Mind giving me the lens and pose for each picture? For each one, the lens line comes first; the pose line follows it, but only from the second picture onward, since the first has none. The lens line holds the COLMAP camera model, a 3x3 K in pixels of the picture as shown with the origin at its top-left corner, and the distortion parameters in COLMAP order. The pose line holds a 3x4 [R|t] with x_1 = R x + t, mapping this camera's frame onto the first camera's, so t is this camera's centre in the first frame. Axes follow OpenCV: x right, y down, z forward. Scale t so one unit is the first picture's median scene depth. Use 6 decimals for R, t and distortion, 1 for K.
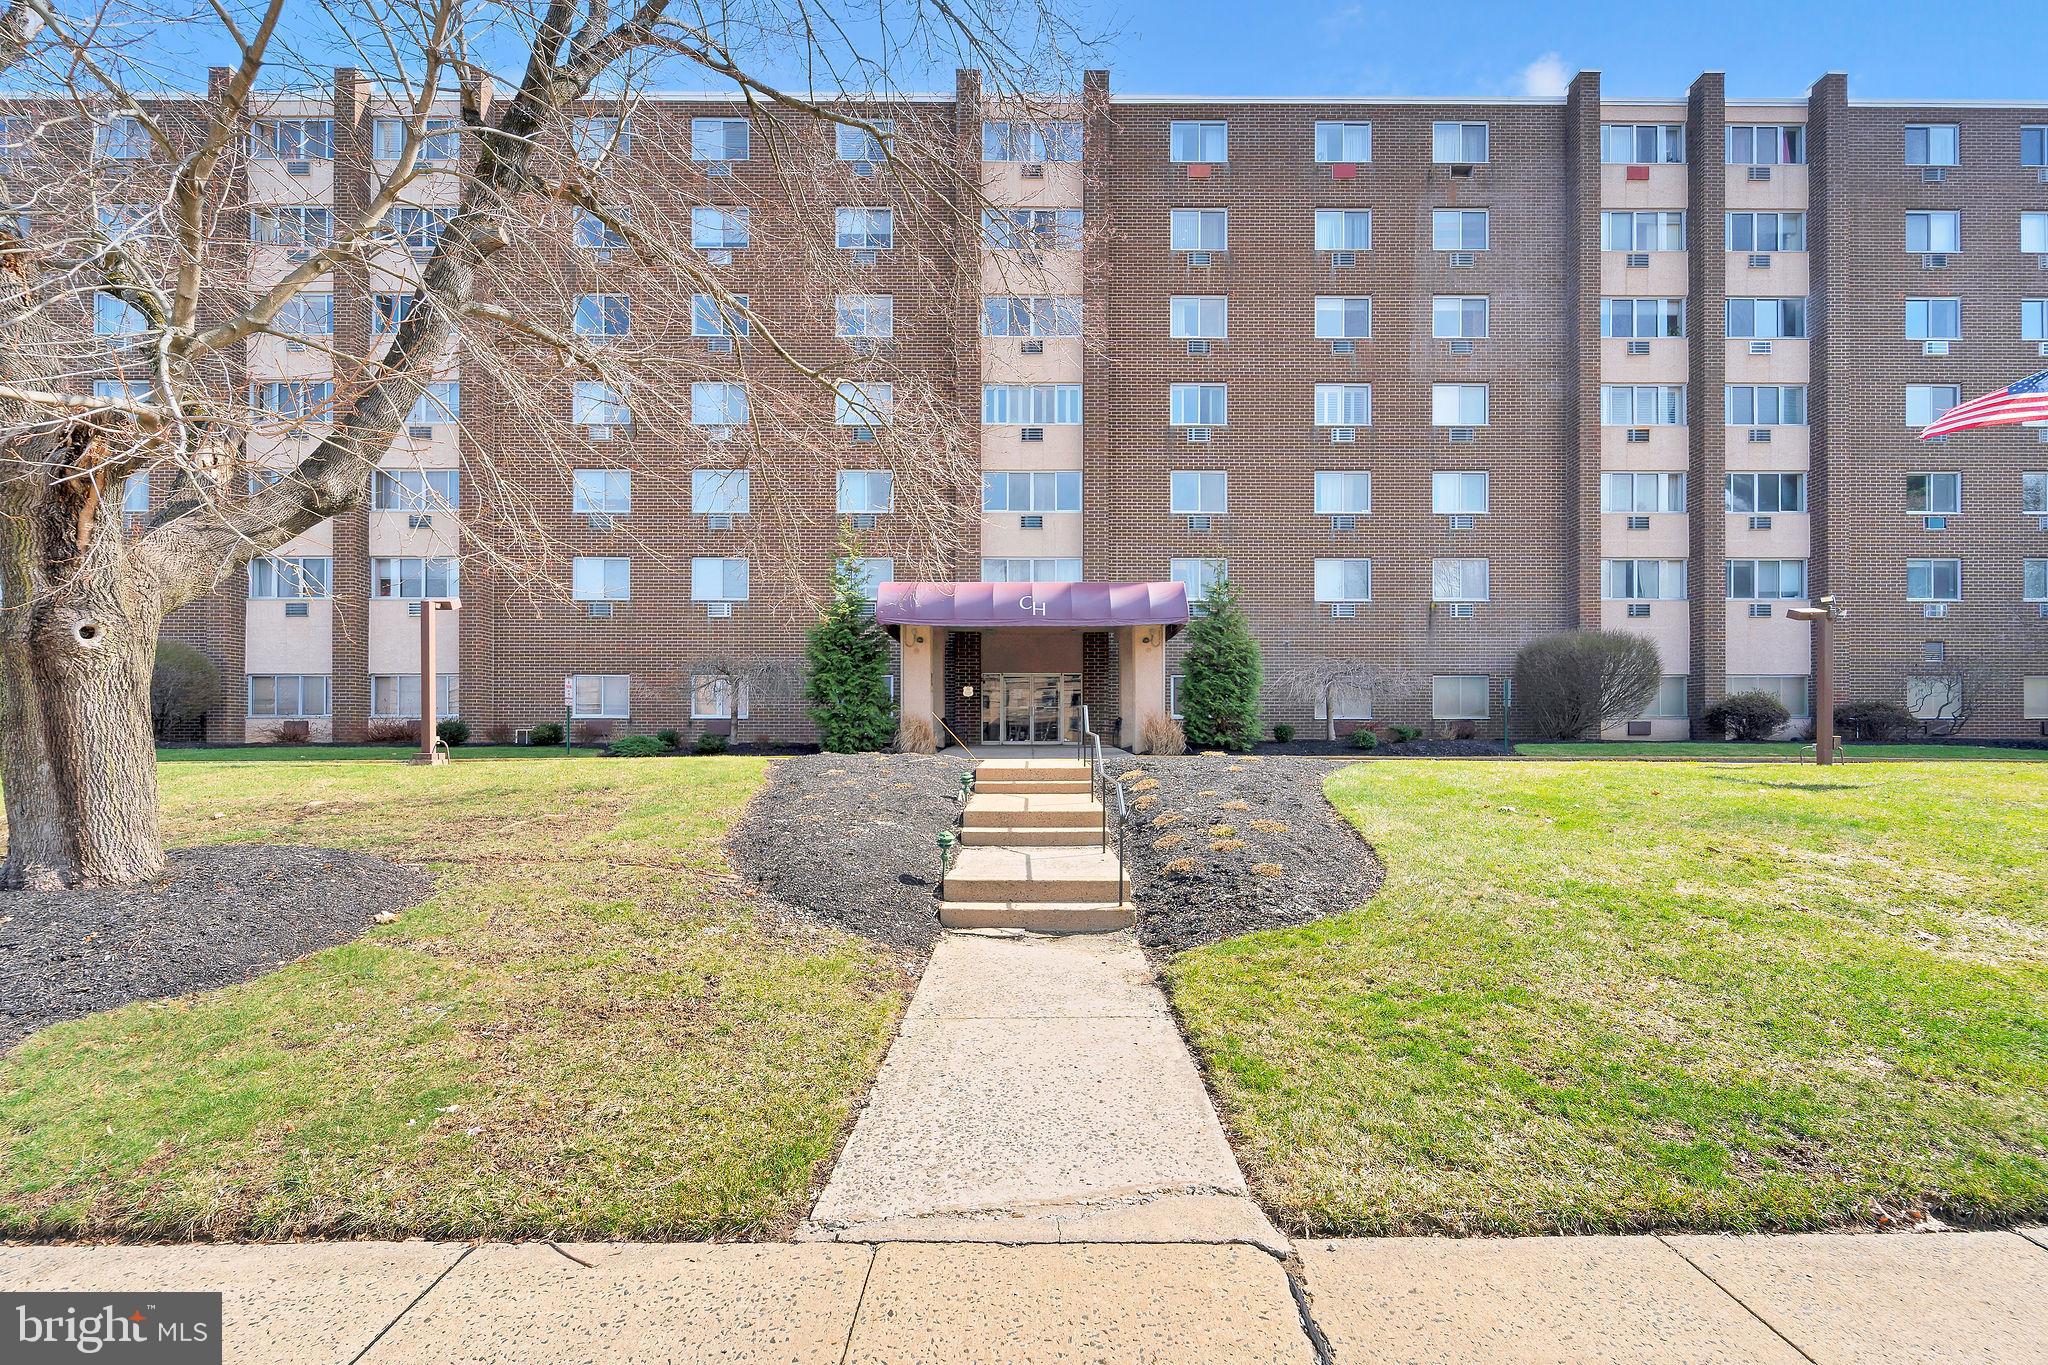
lens RADIAL K [[857.3, 0, 1058.5], [0, 857.3, 735.0], [0, 0, 1]] dist [-0.004665, -0.000851]
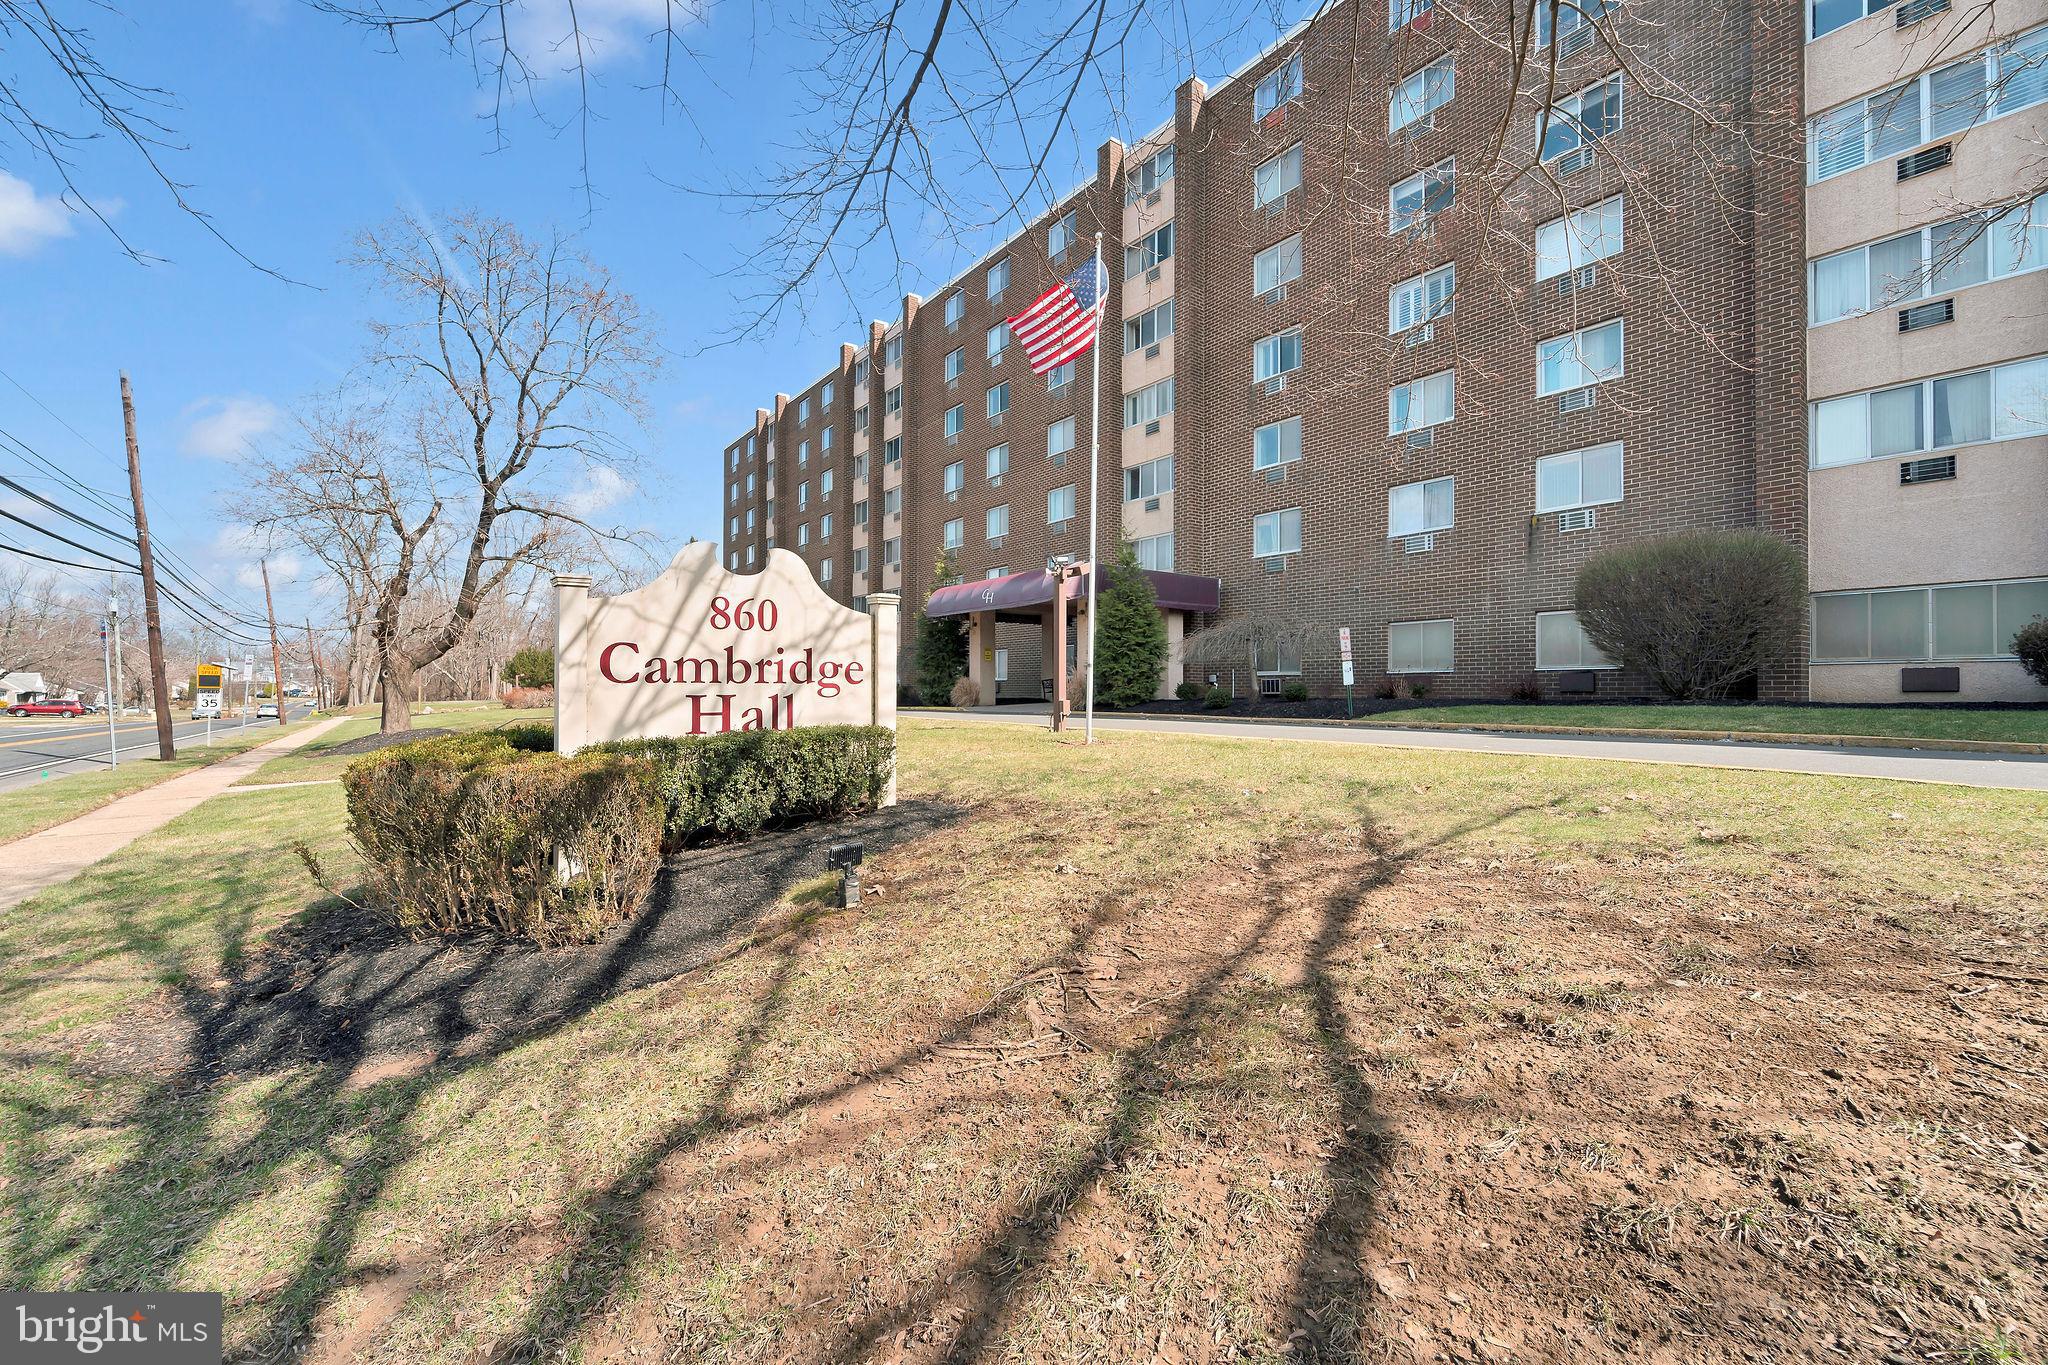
lens RADIAL K [[857.3, 0, 1016.7], [0, 857.3, 675.5], [0, 0, 1]] dist [-0.004665, -0.000851]
pose [[0.574911, -0.012750, -0.818116, 0.796517], [0.005705, 0.999917, -0.011574, -0.007800], [0.818196, 0.001987, 0.574936, 0.189827]]
